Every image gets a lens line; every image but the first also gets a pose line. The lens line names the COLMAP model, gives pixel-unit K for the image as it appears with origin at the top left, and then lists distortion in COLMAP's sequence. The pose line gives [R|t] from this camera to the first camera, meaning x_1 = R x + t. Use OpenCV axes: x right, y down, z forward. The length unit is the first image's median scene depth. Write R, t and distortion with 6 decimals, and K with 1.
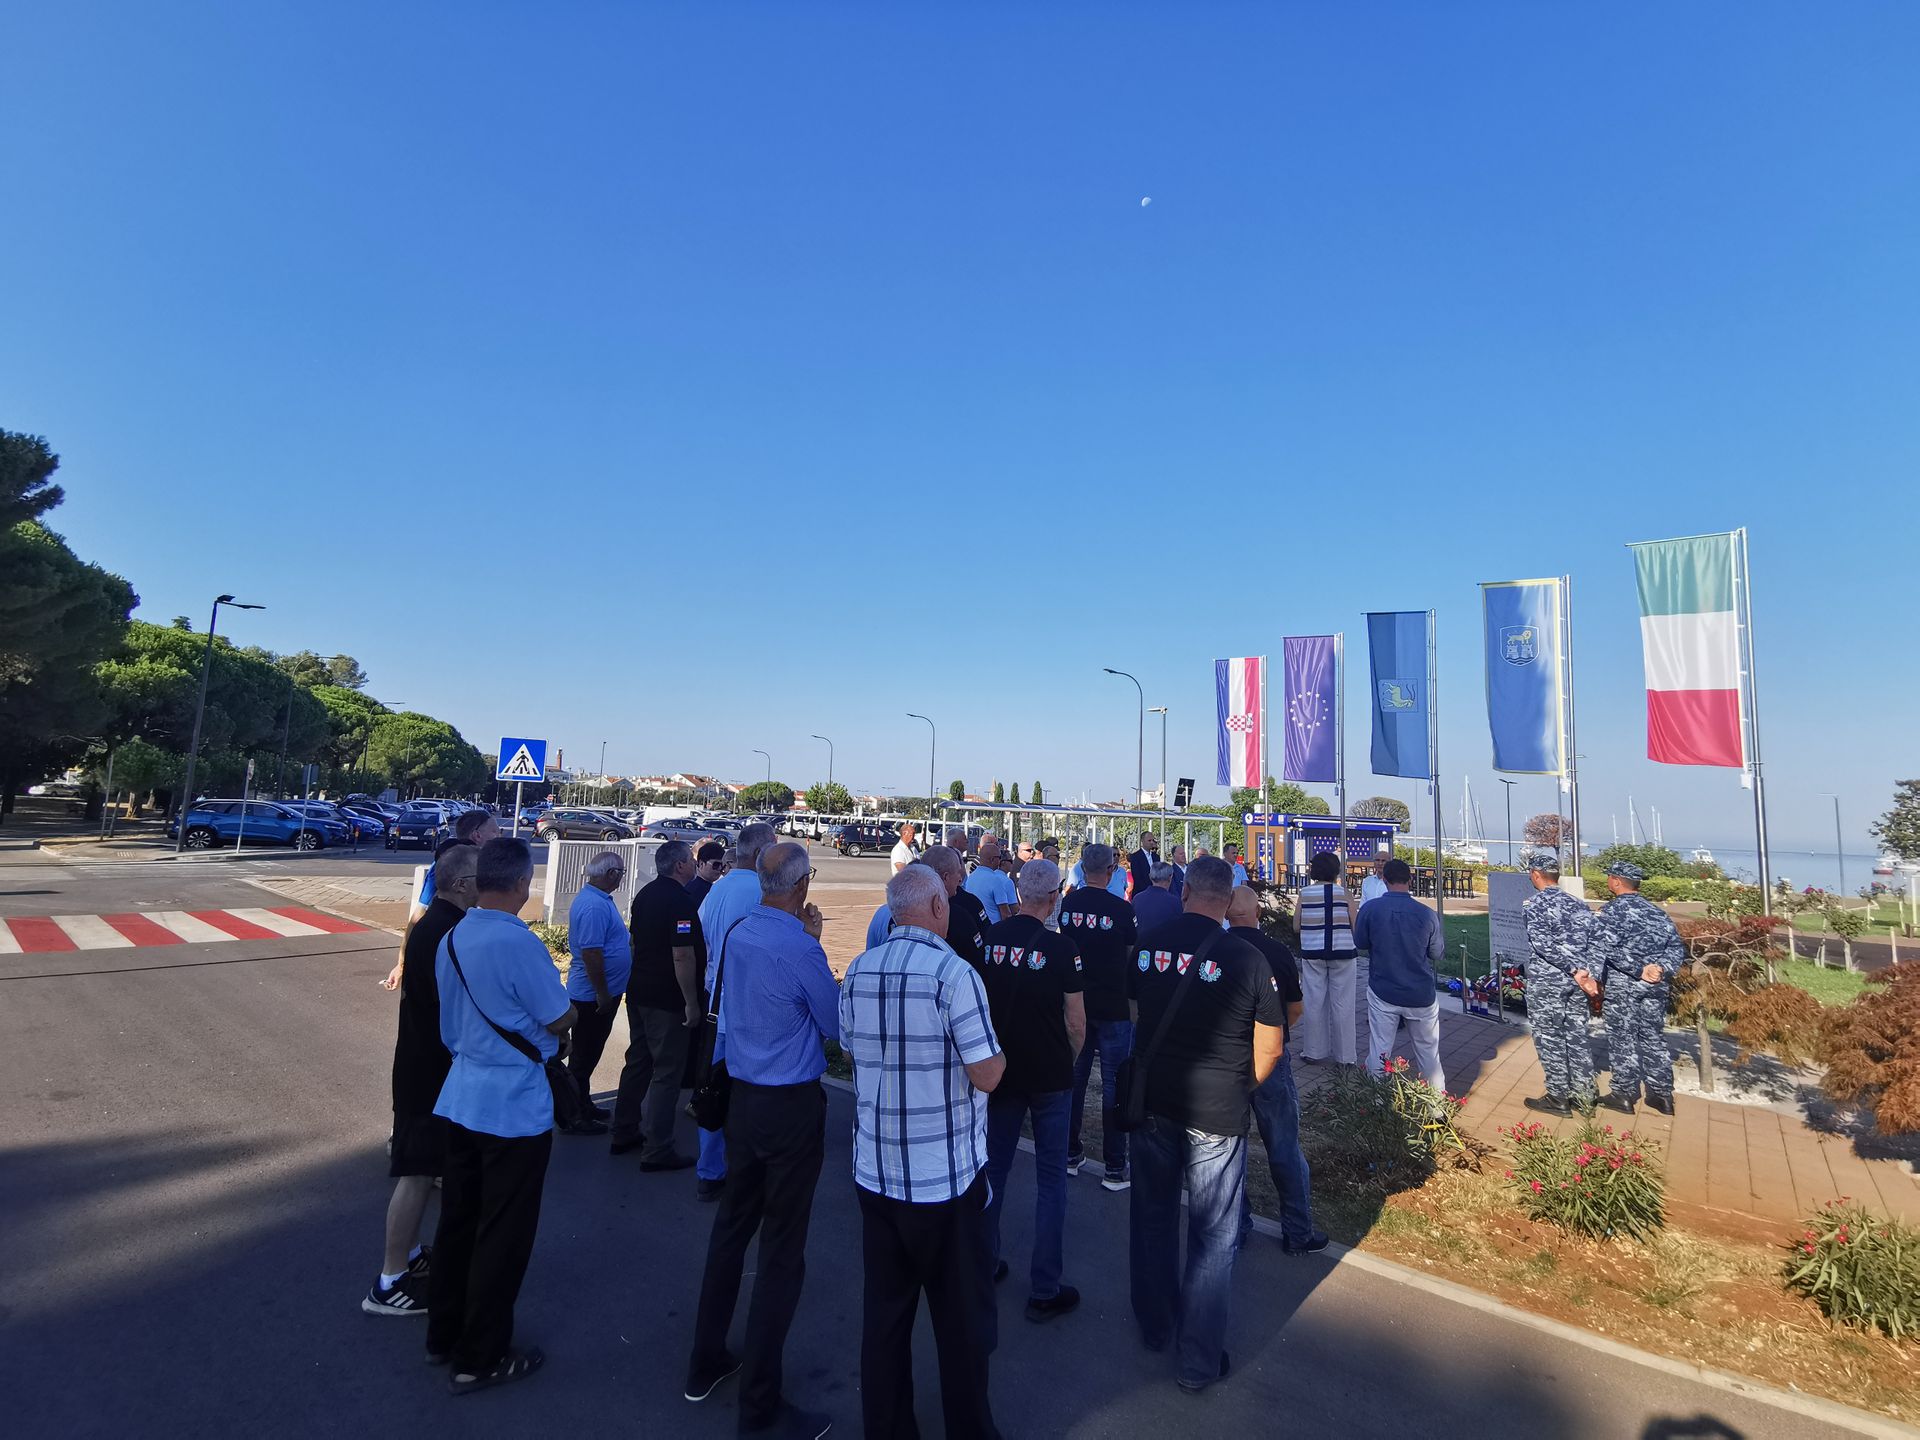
lens RADIAL K [[869.3, 0, 960.0], [0, 869.3, 720.0], [0, 0, 1]] dist [-0.018991, 0.000174]
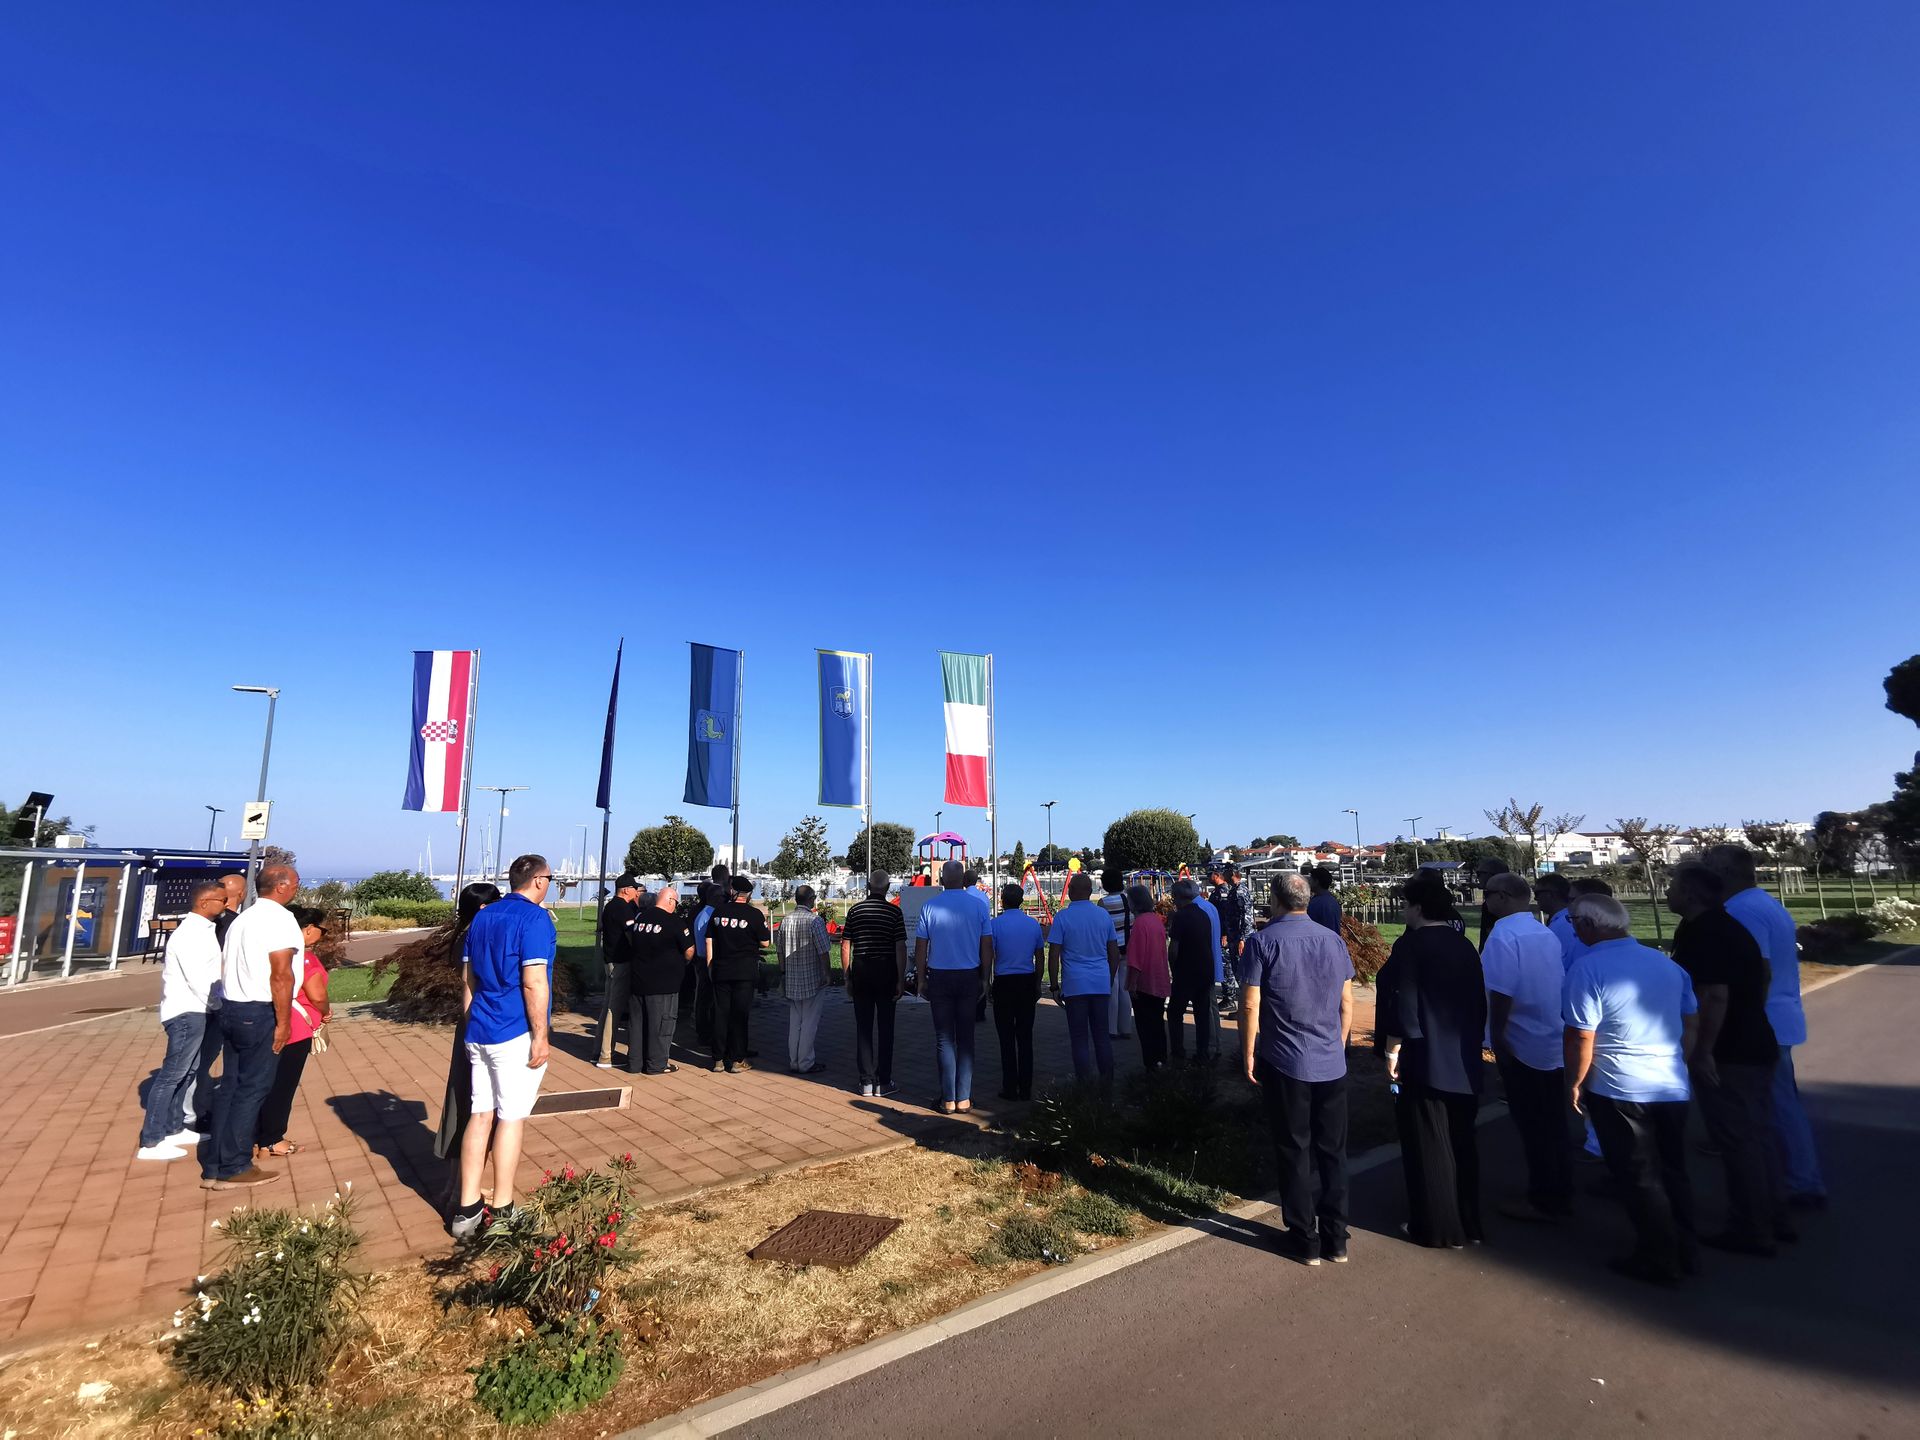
lens RADIAL K [[869.3, 0, 960.0], [0, 869.3, 720.0], [0, 0, 1]] dist [-0.018991, 0.000174]
pose [[0.211249, 0.121372, 0.969867, -0.450994], [-0.085554, 0.990748, -0.105350, 0.047919], [-0.973681, -0.060721, 0.219678, 0.488884]]
